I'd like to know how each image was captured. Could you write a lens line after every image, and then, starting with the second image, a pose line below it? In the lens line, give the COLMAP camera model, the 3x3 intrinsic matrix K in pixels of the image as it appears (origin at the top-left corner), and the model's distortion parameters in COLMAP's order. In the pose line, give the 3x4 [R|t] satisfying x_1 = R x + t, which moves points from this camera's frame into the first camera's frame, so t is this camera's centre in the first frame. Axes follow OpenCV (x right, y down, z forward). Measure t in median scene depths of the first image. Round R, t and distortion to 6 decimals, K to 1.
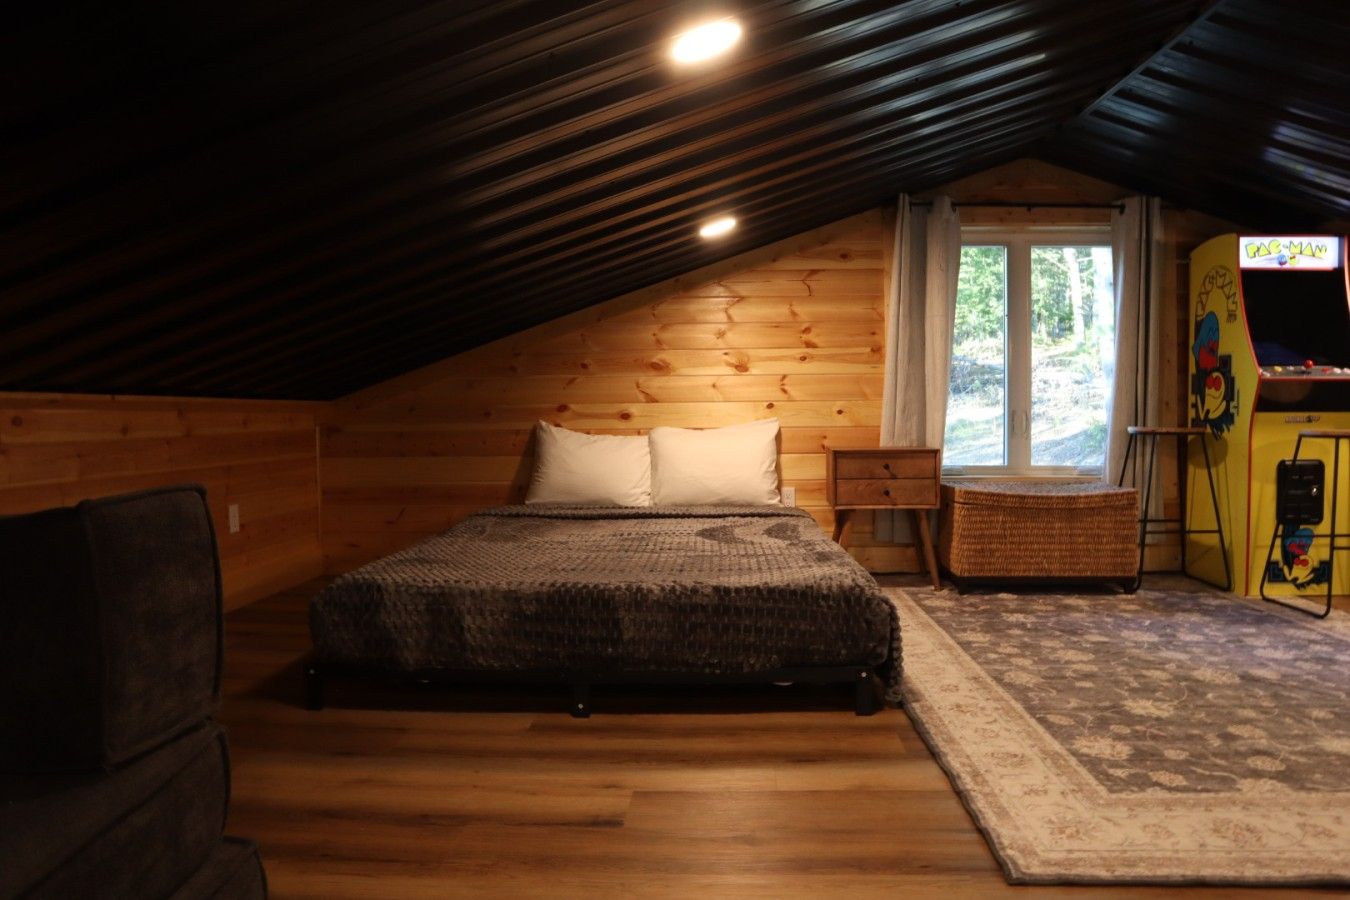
lens RADIAL K [[933.8, 0, 674.7], [0, 933.8, 443.2], [0, 0, 1]] dist [-0.136569, 0.088717]
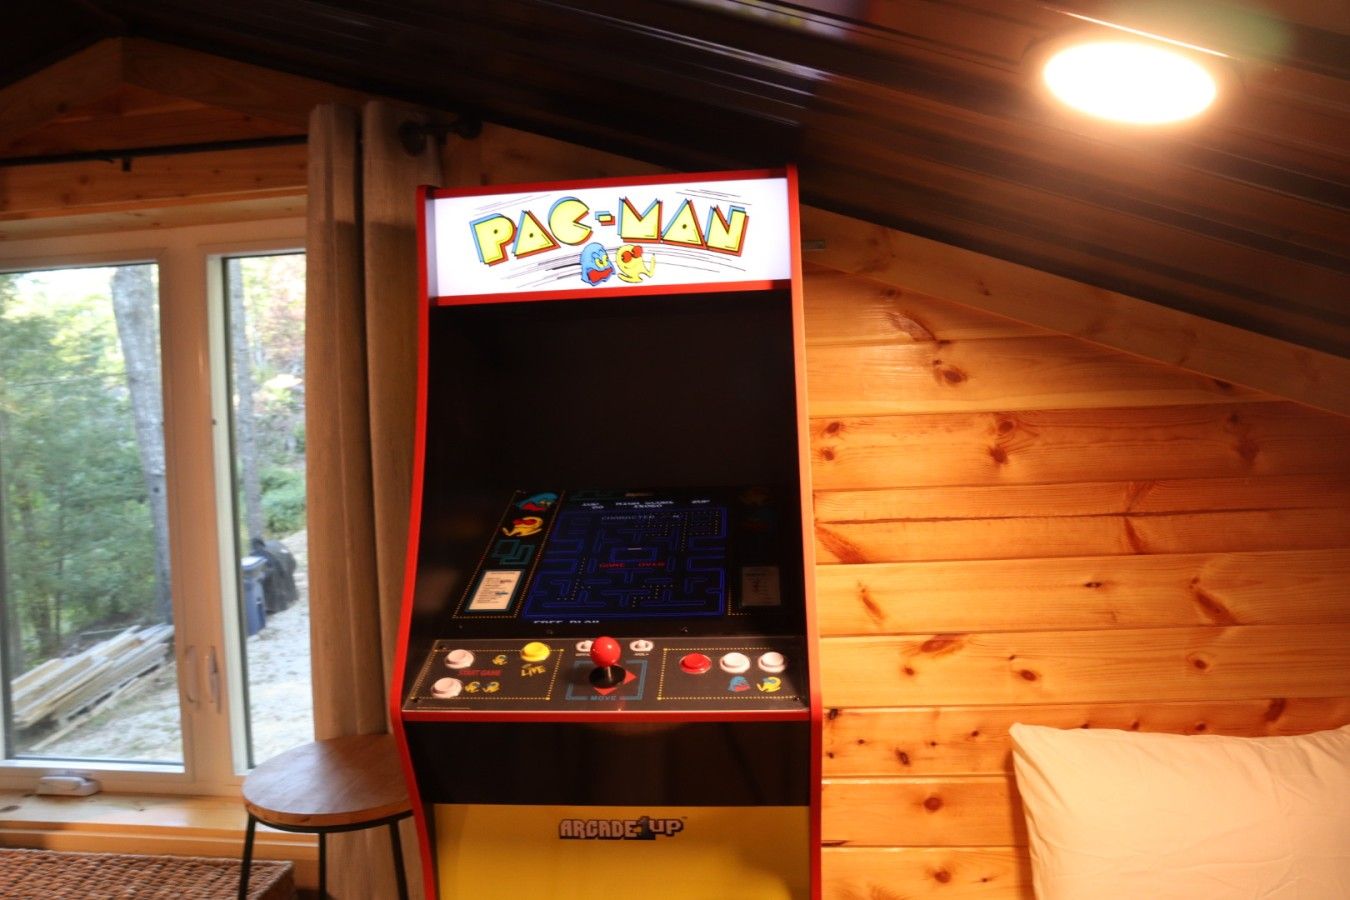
lens RADIAL K [[933.8, 0, 674.7], [0, 933.8, 443.2], [0, 0, 1]] dist [-0.136569, 0.088717]
pose [[0.998226, -0.020451, -0.055914, 0.722668], [0.020656, 0.999782, 0.003096, -0.146761], [0.055838, -0.004245, 0.998431, 0.693917]]
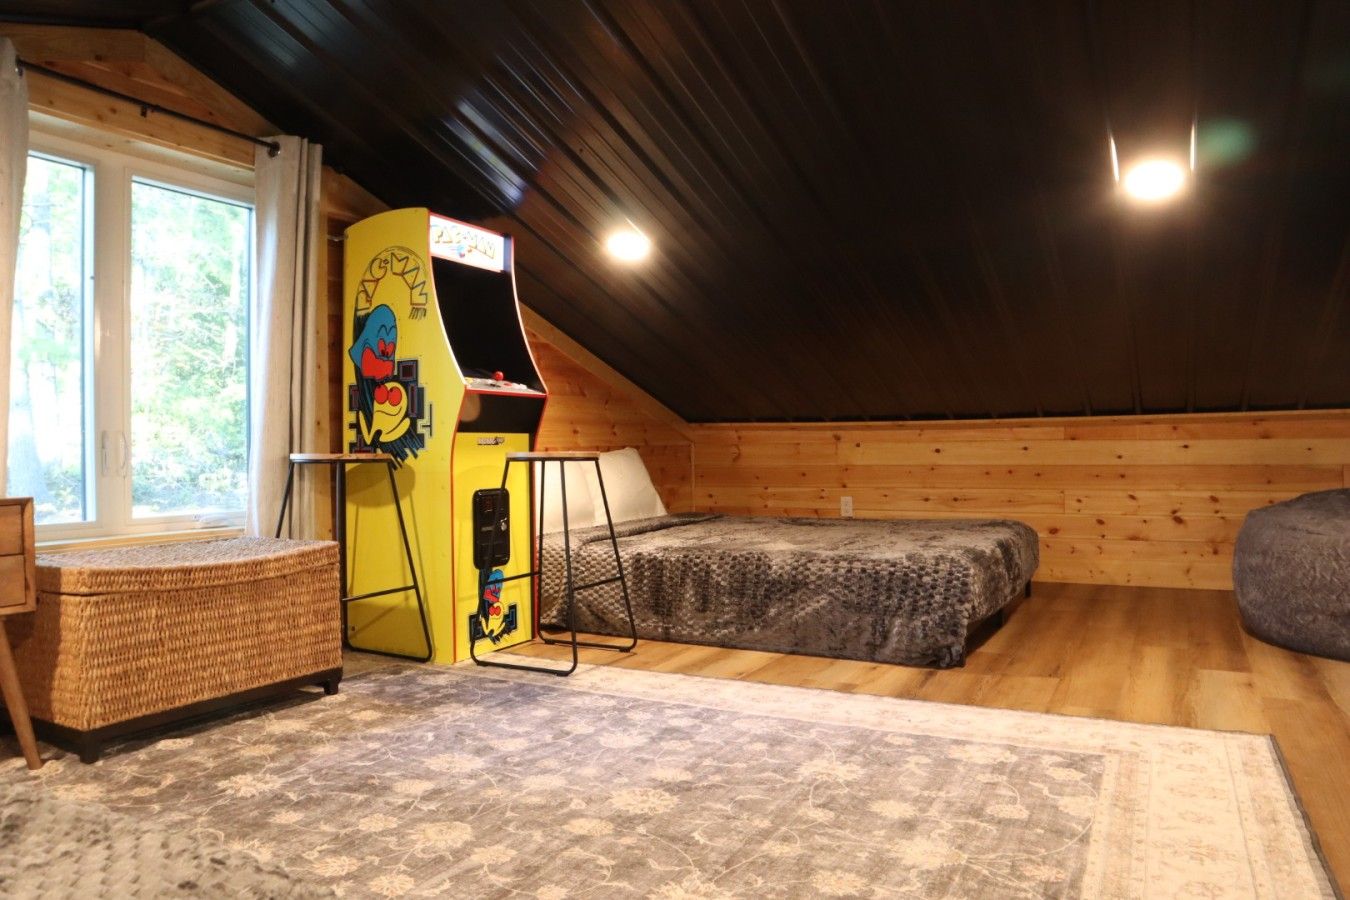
lens RADIAL K [[933.8, 0, 674.7], [0, 933.8, 443.2], [0, 0, 1]] dist [-0.136569, 0.088717]
pose [[0.424208, 0.003580, 0.905558, -0.017378], [0.039732, 0.998956, -0.022562, 0.001697], [-0.904693, 0.045551, 0.423622, 0.459257]]
